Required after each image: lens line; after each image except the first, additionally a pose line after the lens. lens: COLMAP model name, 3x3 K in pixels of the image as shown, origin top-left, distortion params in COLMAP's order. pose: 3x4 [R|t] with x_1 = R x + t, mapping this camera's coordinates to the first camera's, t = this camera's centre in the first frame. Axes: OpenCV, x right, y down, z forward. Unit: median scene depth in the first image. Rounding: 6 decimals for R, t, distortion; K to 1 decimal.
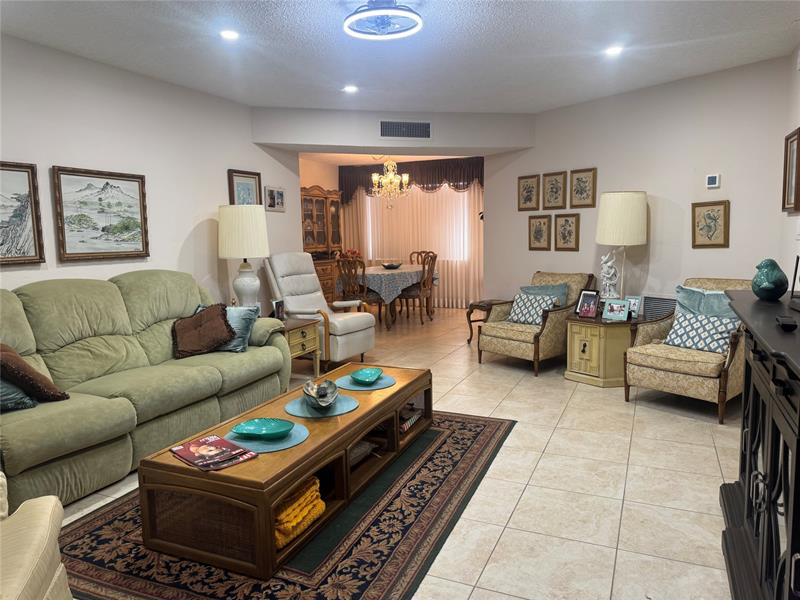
lens RADIAL K [[577.4, 0, 407.0], [0, 577.4, 322.5], [0, 0, 1]] dist [0.029273, -0.042843]
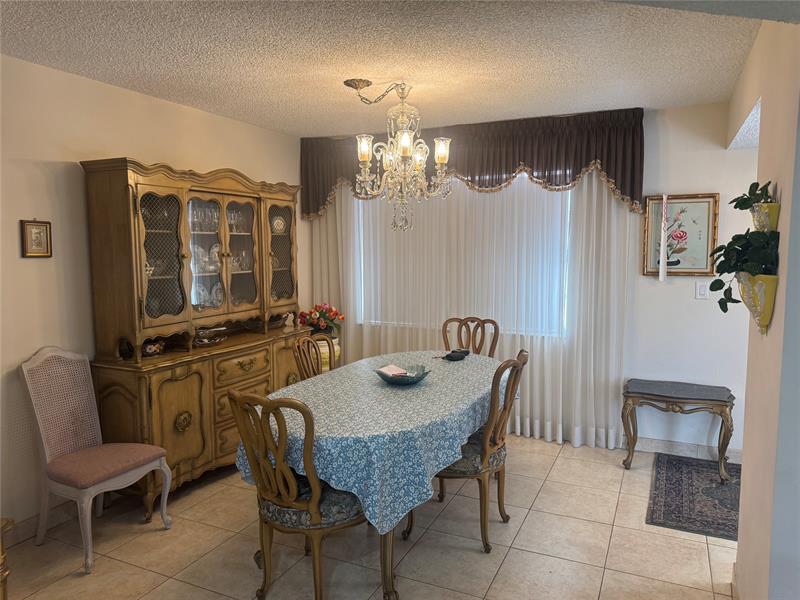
lens RADIAL K [[577.4, 0, 408.2], [0, 577.4, 304.0], [0, 0, 1]] dist [0.029273, -0.042843]
pose [[0.999739, 0.016722, -0.015567, -0.030280], [-0.017475, 0.998617, -0.049588, -0.216996], [0.014716, 0.049847, 0.998648, 1.059096]]
